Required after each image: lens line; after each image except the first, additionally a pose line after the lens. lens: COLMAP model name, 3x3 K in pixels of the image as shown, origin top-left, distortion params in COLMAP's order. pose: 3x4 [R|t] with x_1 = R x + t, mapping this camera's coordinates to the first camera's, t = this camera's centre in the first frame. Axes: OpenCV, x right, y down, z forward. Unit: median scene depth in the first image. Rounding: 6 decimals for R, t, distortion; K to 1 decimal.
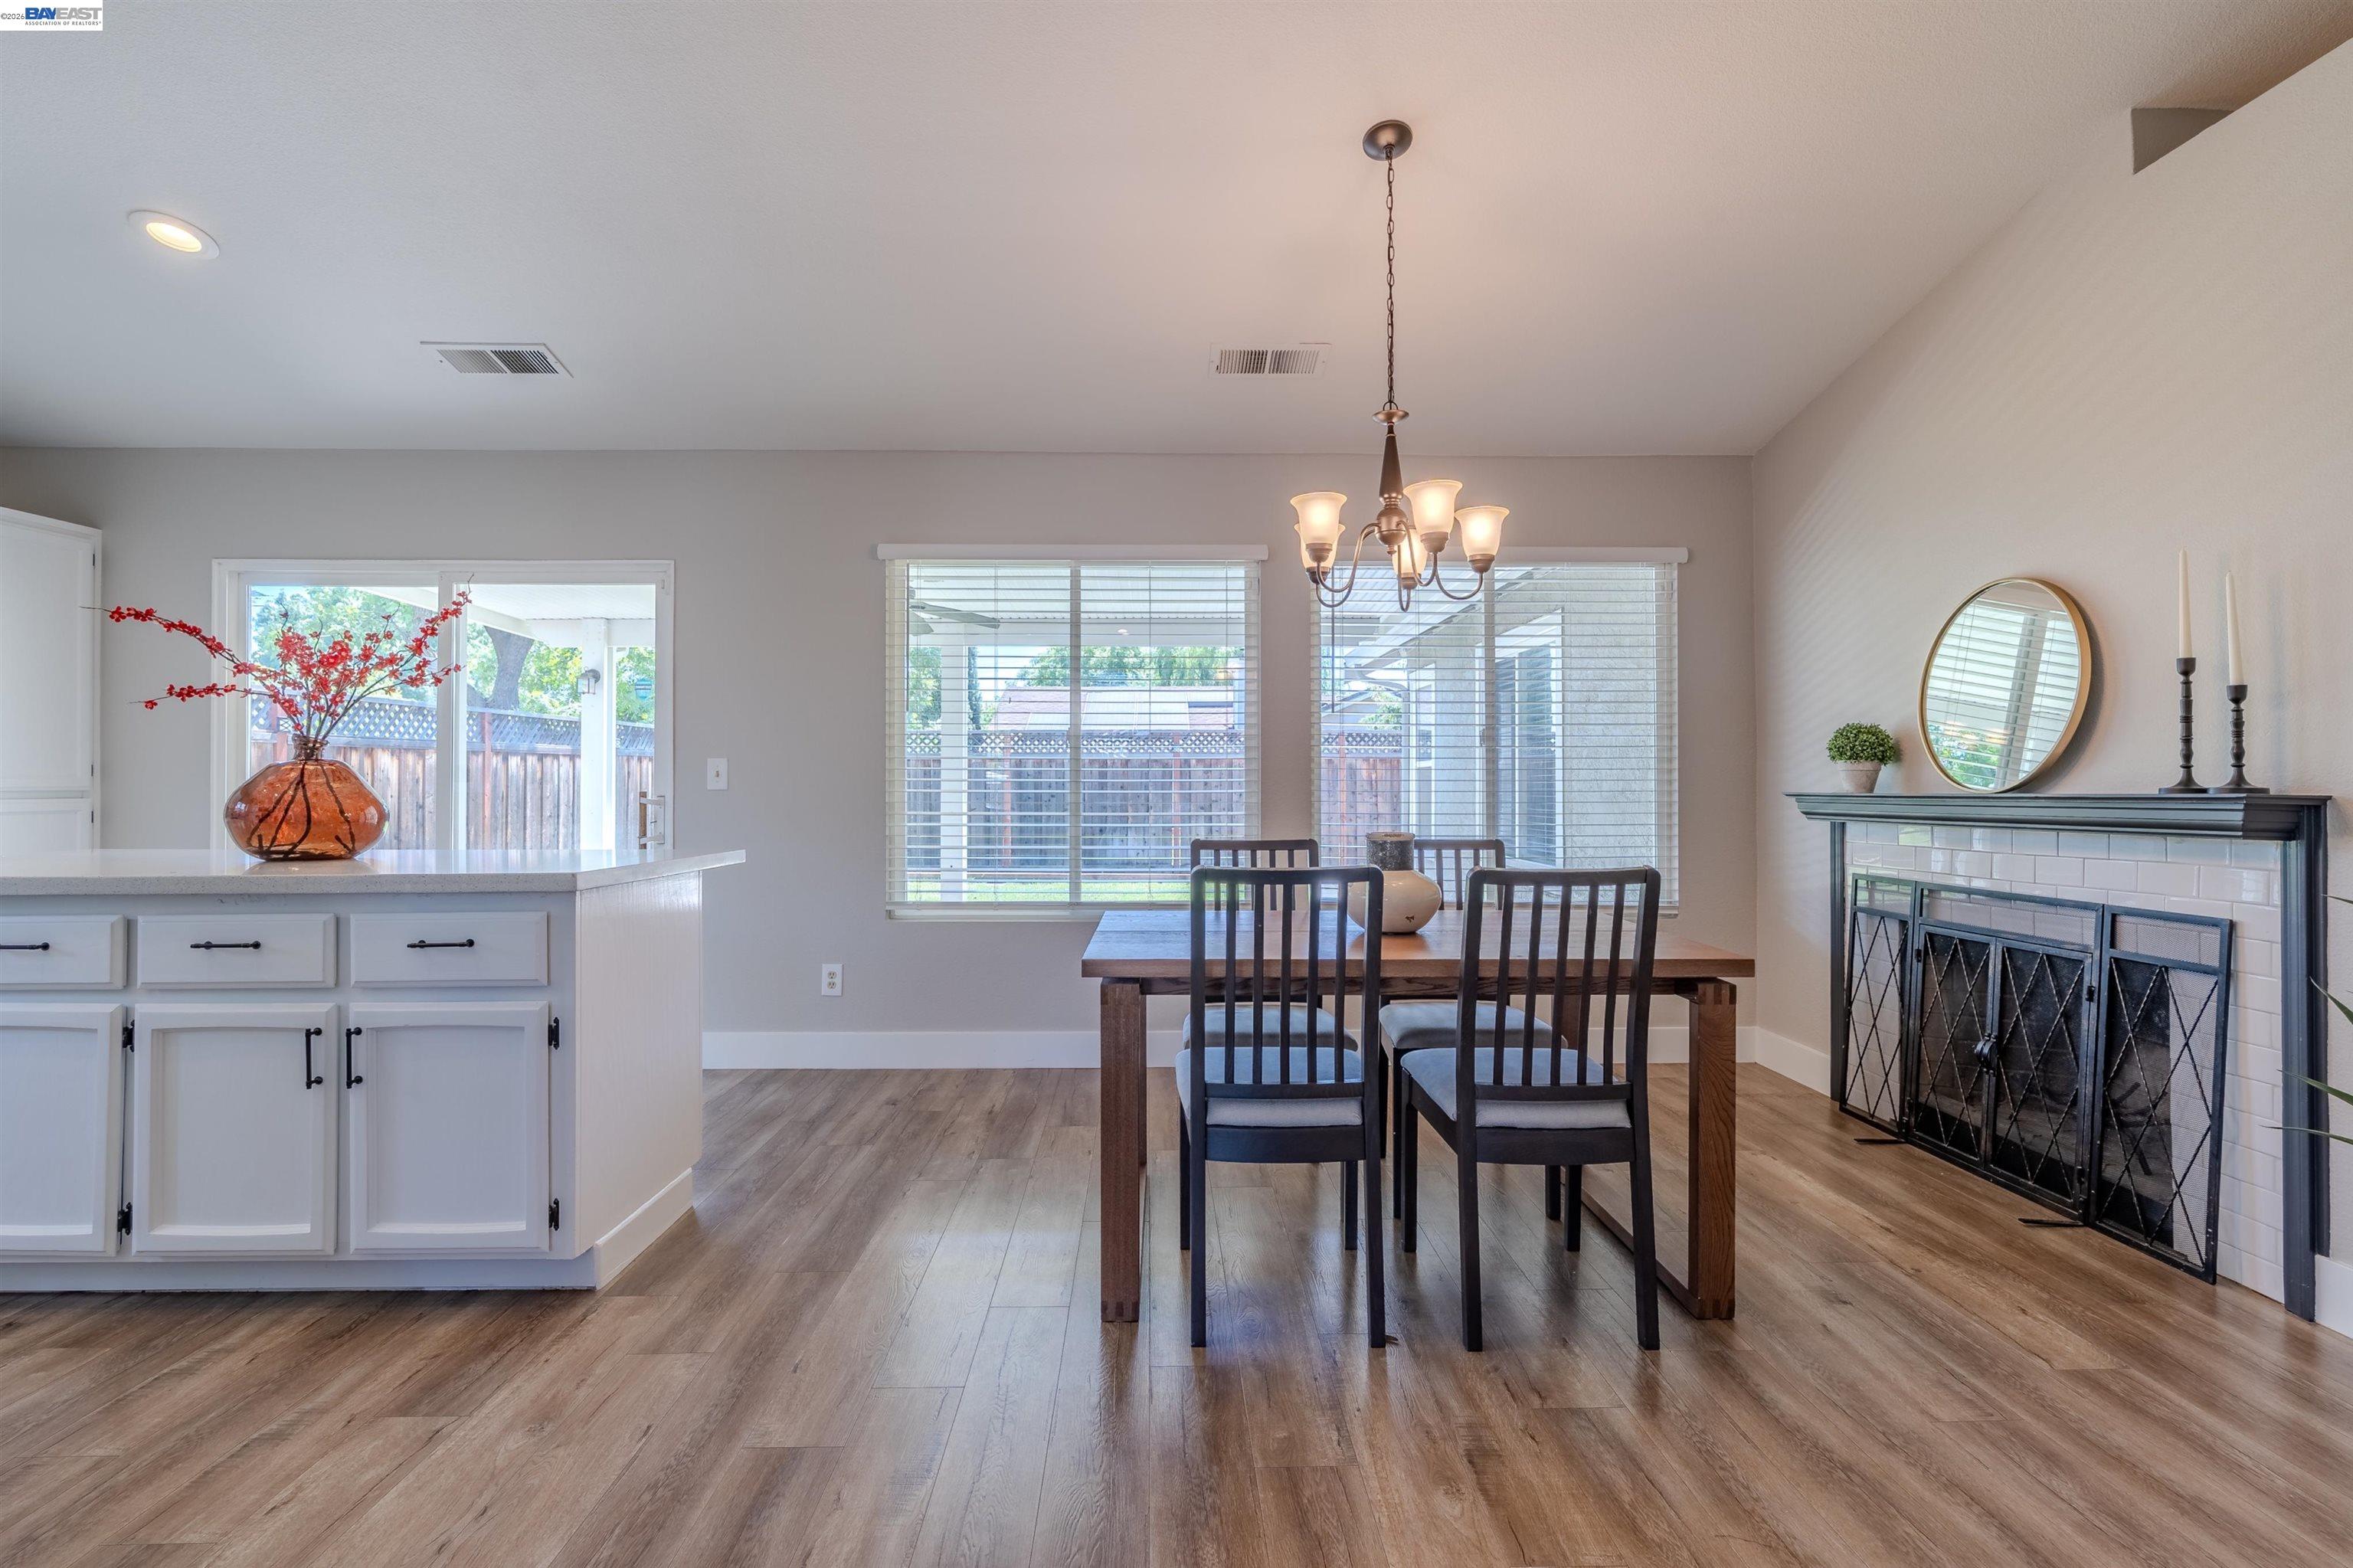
lens RADIAL K [[1069.5, 0, 1179.6], [0, 1069.5, 781.5], [0, 0, 1]] dist [-0.004378, 0.001103]
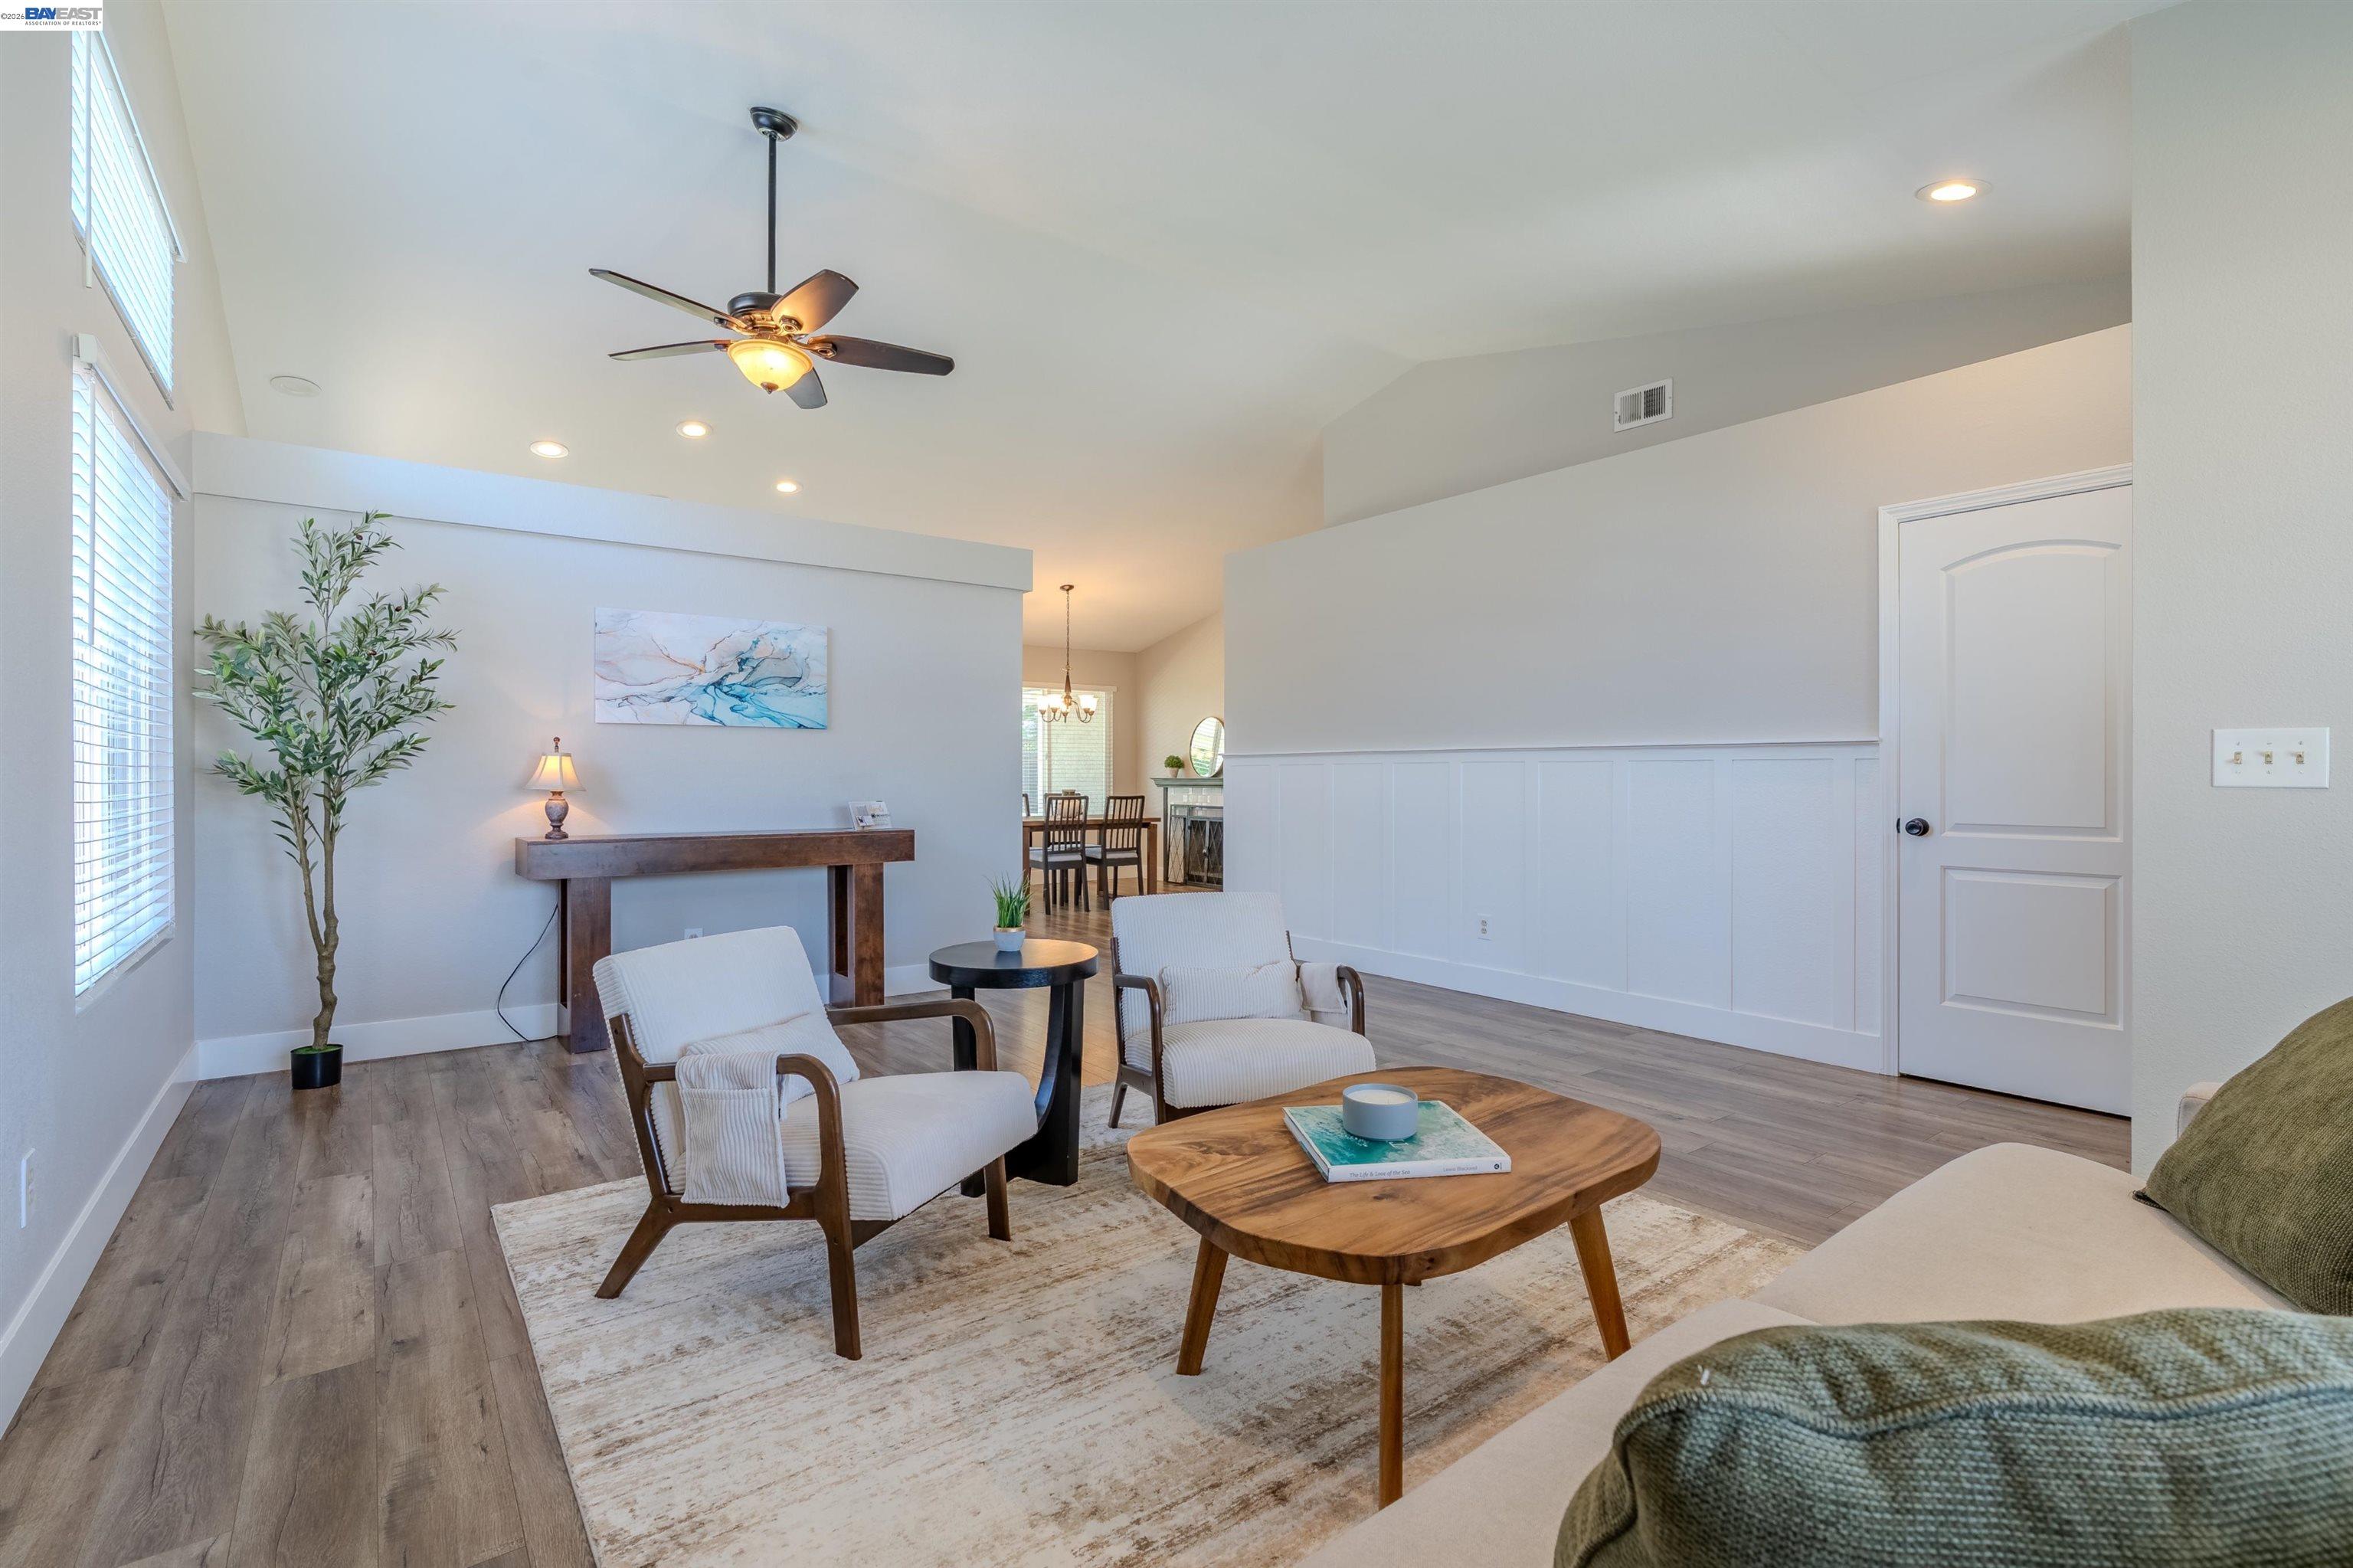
lens RADIAL K [[1069.5, 0, 1179.6], [0, 1069.5, 781.5], [0, 0, 1]] dist [-0.004378, 0.001103]
pose [[0.812386, -0.005292, 0.583096, -1.527787], [-0.001445, 0.999937, 0.011089, -0.017388], [-0.583119, -0.009851, 0.812327, -2.023353]]
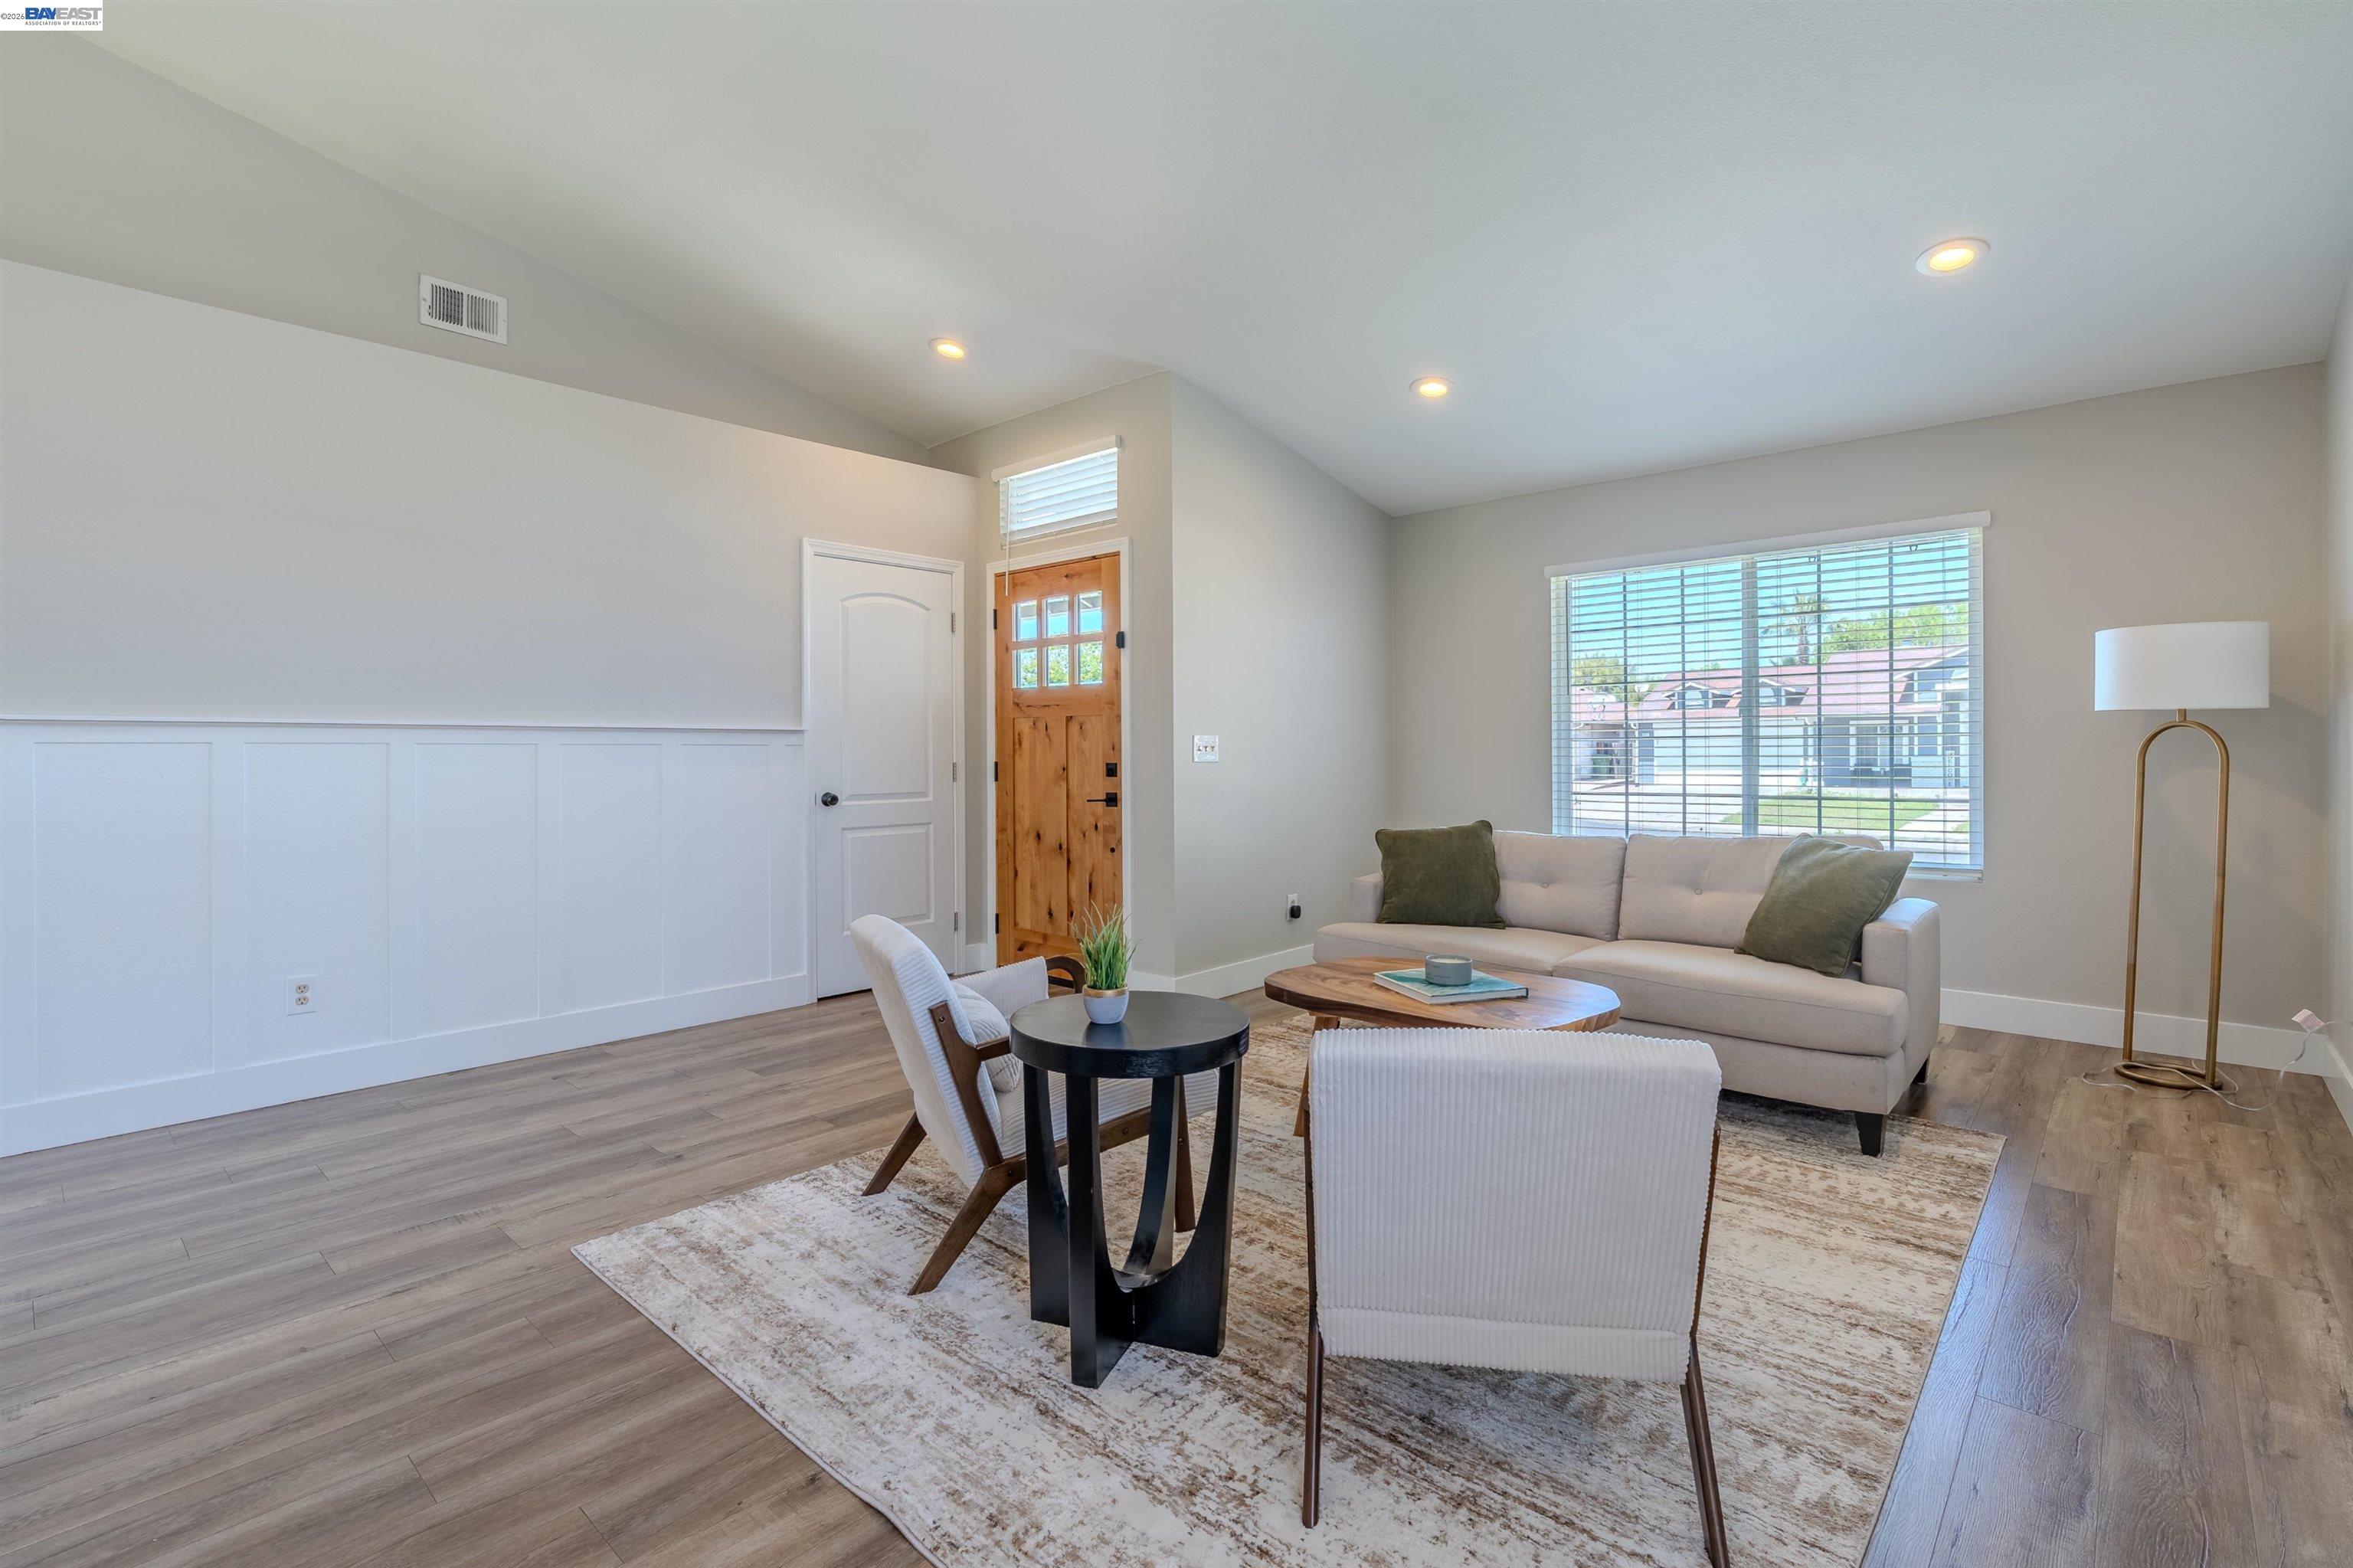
lens RADIAL K [[1080.4, 0, 1174.2], [0, 1080.4, 760.7], [0, 0, 1]] dist [-0.012072, 0.001374]
pose [[-0.725400, -0.002338, 0.688324, -1.577536], [0.000682, 0.999991, 0.004116, -0.014918], [-0.688327, 0.003455, -0.725392, -0.489828]]
